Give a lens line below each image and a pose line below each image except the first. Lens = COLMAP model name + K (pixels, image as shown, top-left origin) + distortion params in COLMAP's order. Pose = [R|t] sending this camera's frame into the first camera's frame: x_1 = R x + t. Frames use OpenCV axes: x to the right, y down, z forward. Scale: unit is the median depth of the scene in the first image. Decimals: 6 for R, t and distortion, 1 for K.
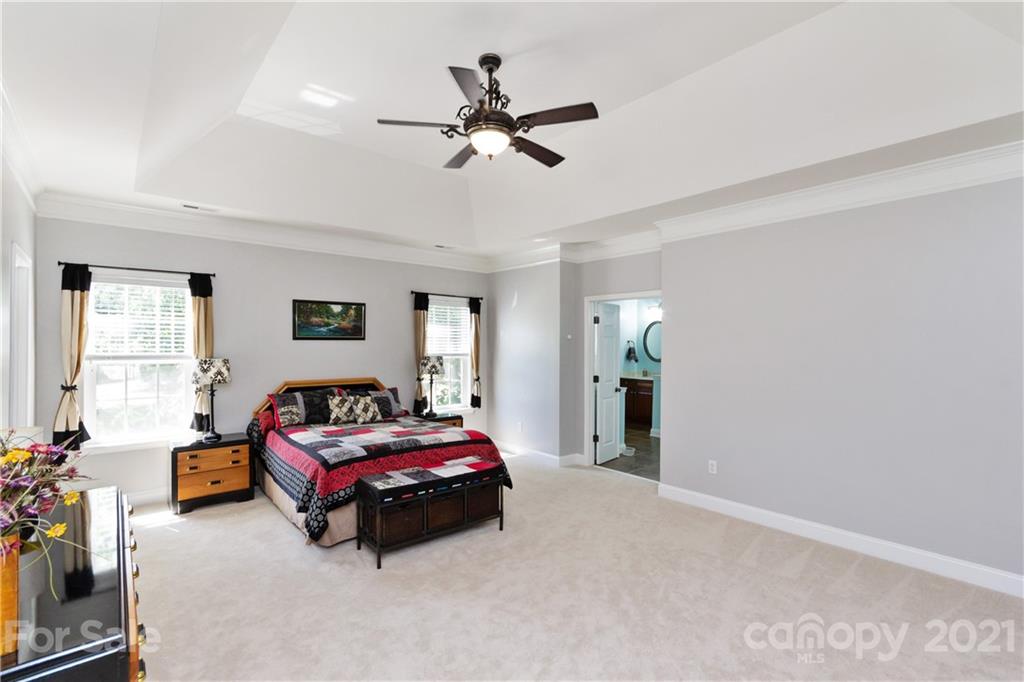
lens RADIAL K [[479.7, 0, 513.3], [0, 479.7, 337.8], [0, 0, 1]] dist [-0.001310, -0.000139]
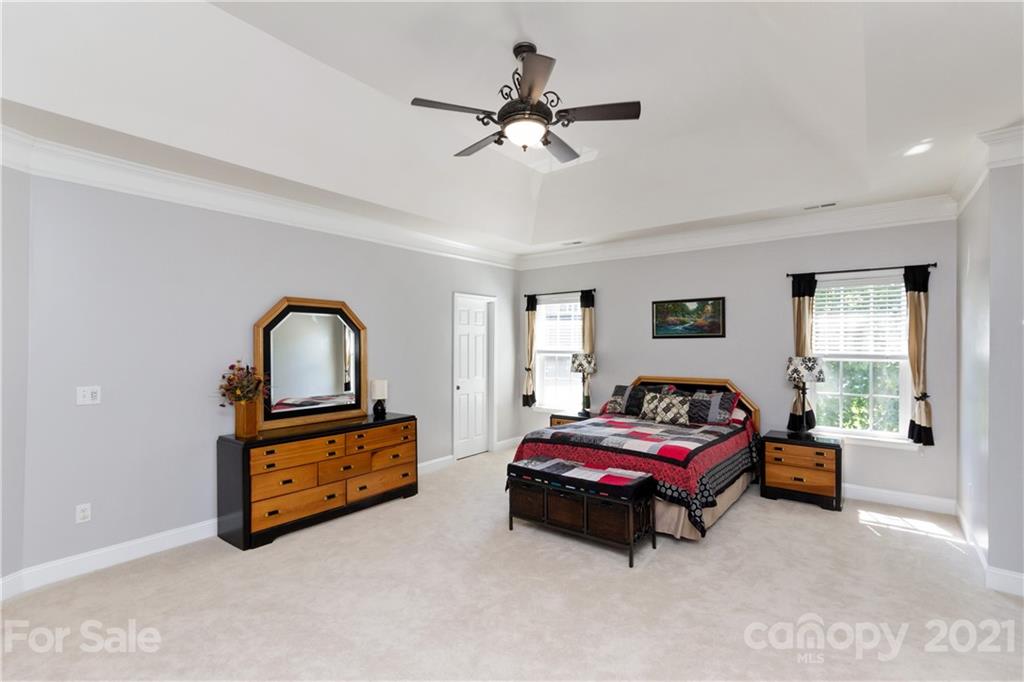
lens RADIAL K [[479.7, 0, 513.3], [0, 479.7, 337.8], [0, 0, 1]] dist [-0.001310, -0.000139]
pose [[0.211788, -0.015514, -0.977192, 0.579808], [0.017738, 0.999770, -0.012028, 0.010885], [0.977155, -0.014786, 0.212015, 0.492272]]
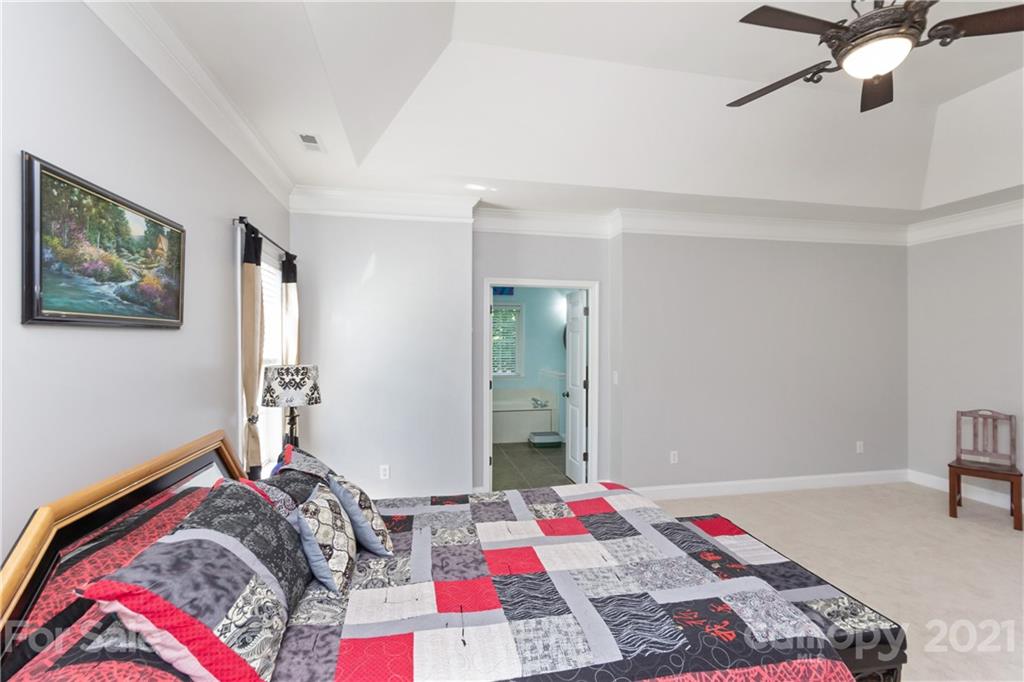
lens RADIAL K [[469.2, 0, 515.2], [0, 469.2, 346.4], [0, 0, 1]] dist [0.004750, 0.000047]
pose [[0.478495, -0.009742, 0.878036, -0.585655], [-0.009624, 0.999820, 0.016338, 0.010136], [-0.878038, -0.016268, 0.478315, 0.730279]]
